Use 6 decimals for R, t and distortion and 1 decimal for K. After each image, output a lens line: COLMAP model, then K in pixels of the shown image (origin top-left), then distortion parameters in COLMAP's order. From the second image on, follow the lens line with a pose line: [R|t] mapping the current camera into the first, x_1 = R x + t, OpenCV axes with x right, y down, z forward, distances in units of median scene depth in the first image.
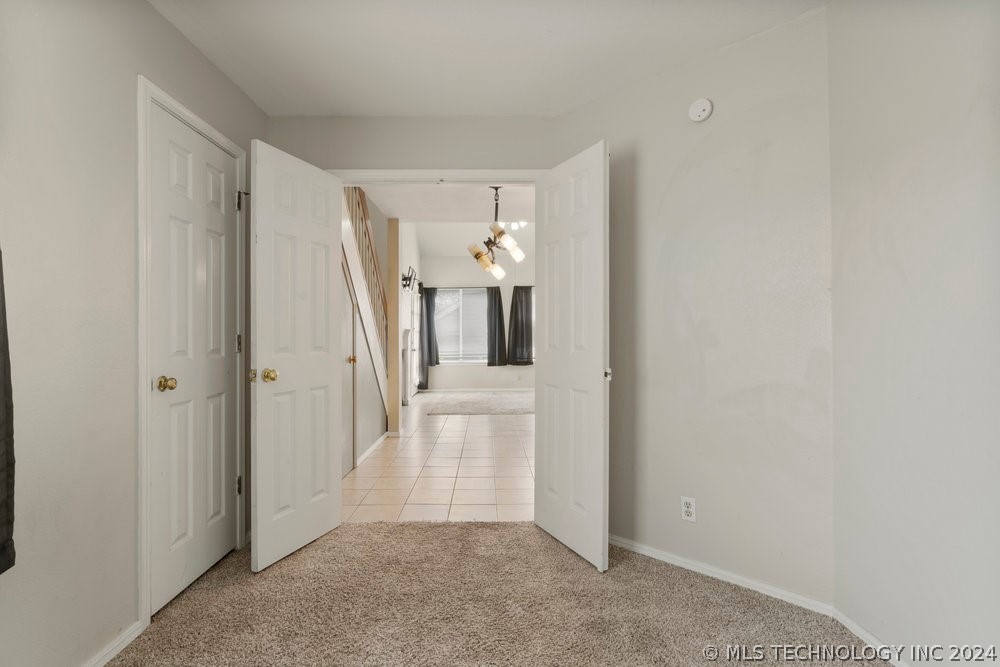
lens RADIAL K [[464.0, 0, 497.7], [0, 464.0, 334.3], [0, 0, 1]] dist [-0.000166, 0.001102]
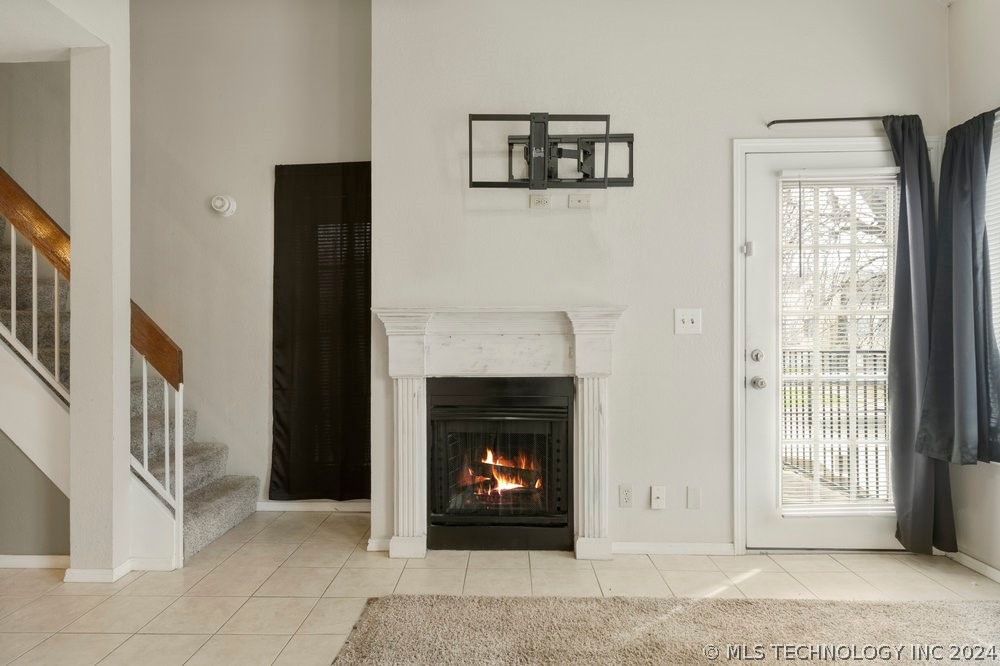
lens RADIAL K [[571.6, 0, 496.8], [0, 571.6, 328.5], [0, 0, 1]] dist [0.008841, 0.000136]
pose [[-0.038361, -0.004961, -0.999252, 0.151060], [0.008228, 0.999952, -0.005281, 0.002157], [0.999230, -0.008424, -0.038318, 0.778800]]
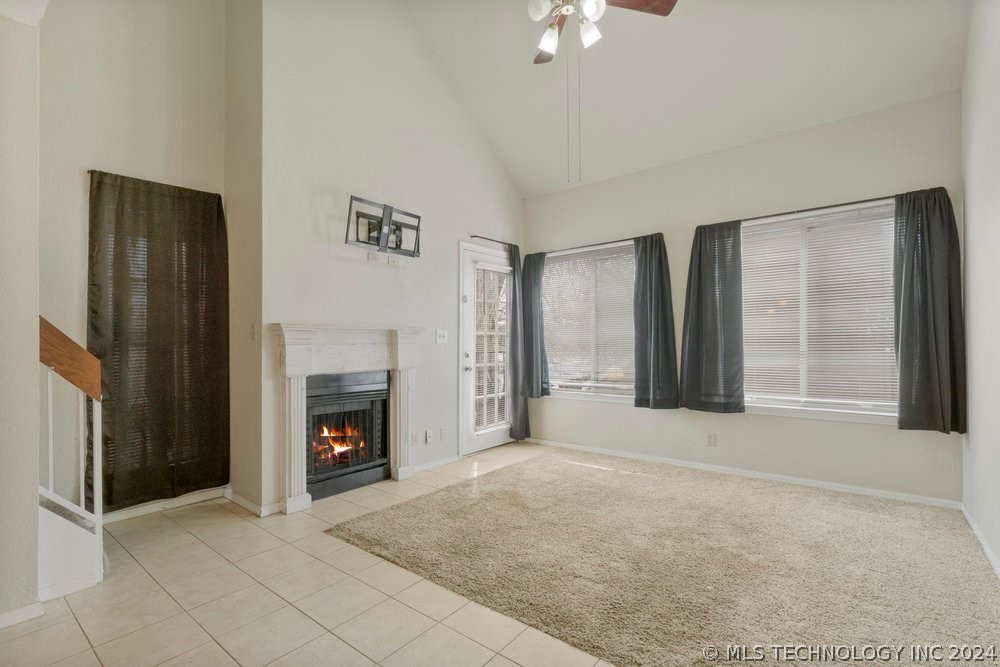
lens RADIAL K [[464.0, 0, 495.2], [0, 464.0, 339.0], [0, 0, 1]] dist [-0.000166, 0.001102]
pose [[0.772464, -0.005466, -0.635035, 0.166304], [0.004988, 0.999984, -0.002539, 0.001265], [0.635039, -0.001206, 0.772480, 0.549503]]
